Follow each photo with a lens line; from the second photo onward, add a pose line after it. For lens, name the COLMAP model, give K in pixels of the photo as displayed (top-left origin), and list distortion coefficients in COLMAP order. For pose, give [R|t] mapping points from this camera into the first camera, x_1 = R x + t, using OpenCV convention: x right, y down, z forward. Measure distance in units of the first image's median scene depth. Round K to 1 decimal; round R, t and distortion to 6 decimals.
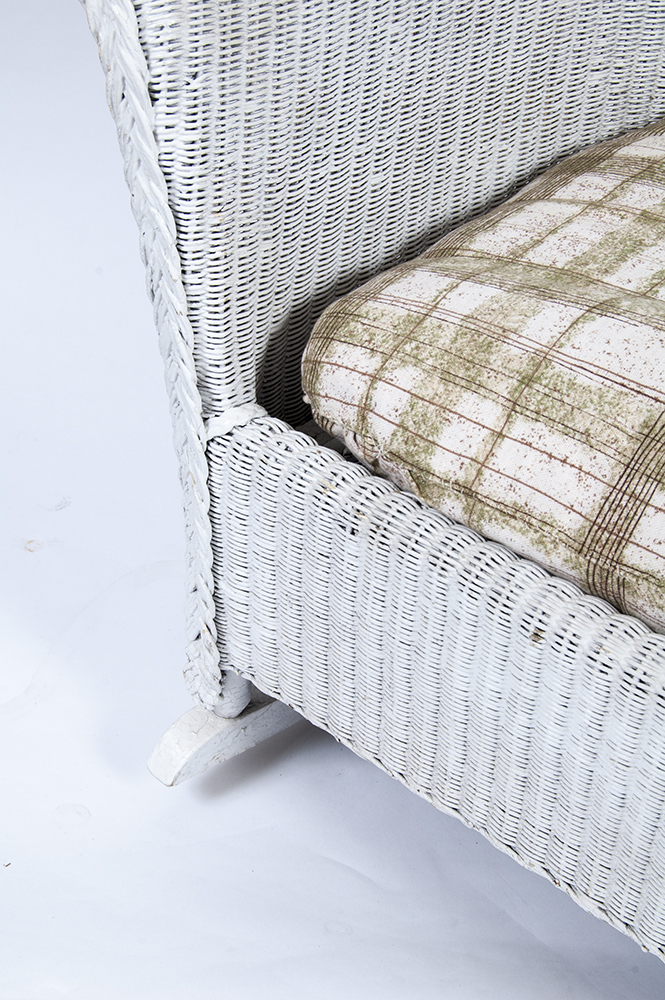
lens RADIAL K [[1645.4, 0, 331.1], [0, 1645.4, 497.0], [0, 0, 1]] dist [-0.006741, 0.000000]
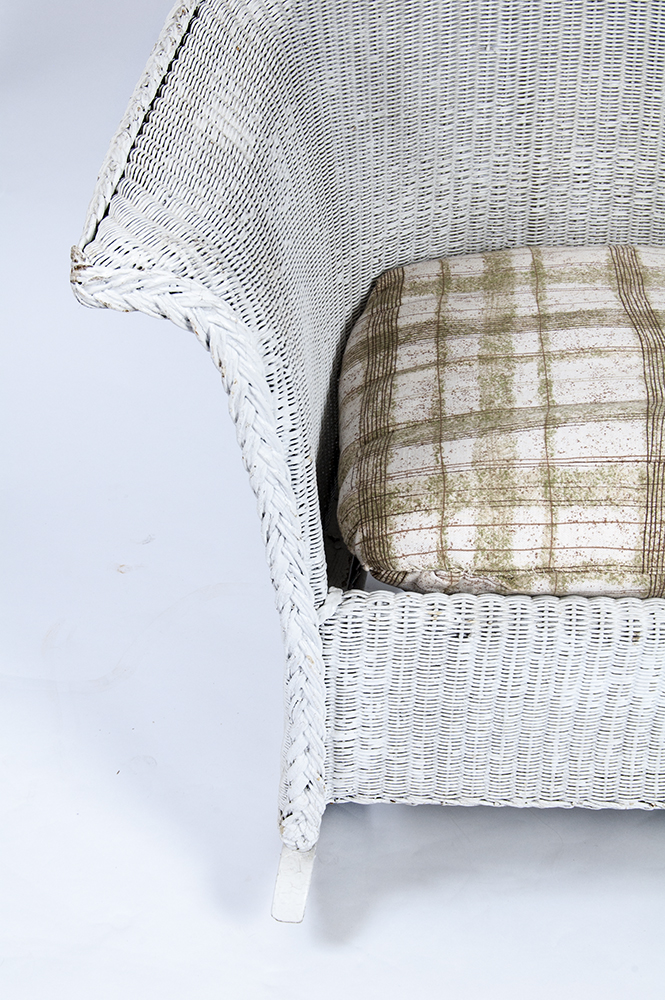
lens RADIAL K [[1800.8, 0, 333.8], [0, 1800.8, 508.1], [0, 0, 1]] dist [0.052031, 0.000000]
pose [[0.761776, -0.371584, 0.530681, -0.845522], [0.408696, 0.911224, 0.051370, -0.202633], [-0.502658, 0.177755, 0.846013, -0.242563]]
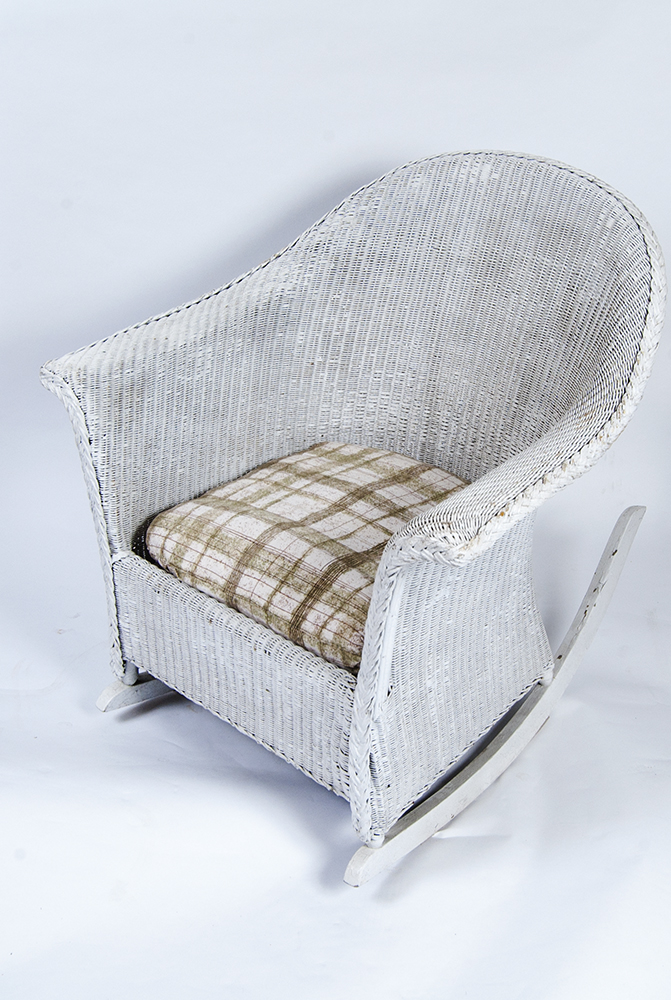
lens RADIAL K [[1318.6, 0, 341.0], [0, 1318.6, 492.7], [0, 0, 1]] dist [0.005773, 0.000000]
pose [[0.999626, -0.000340, -0.027349, 0.394702], [-0.004804, 0.982194, -0.187806, 0.281193], [0.026926, 0.187867, 0.981825, -1.263327]]
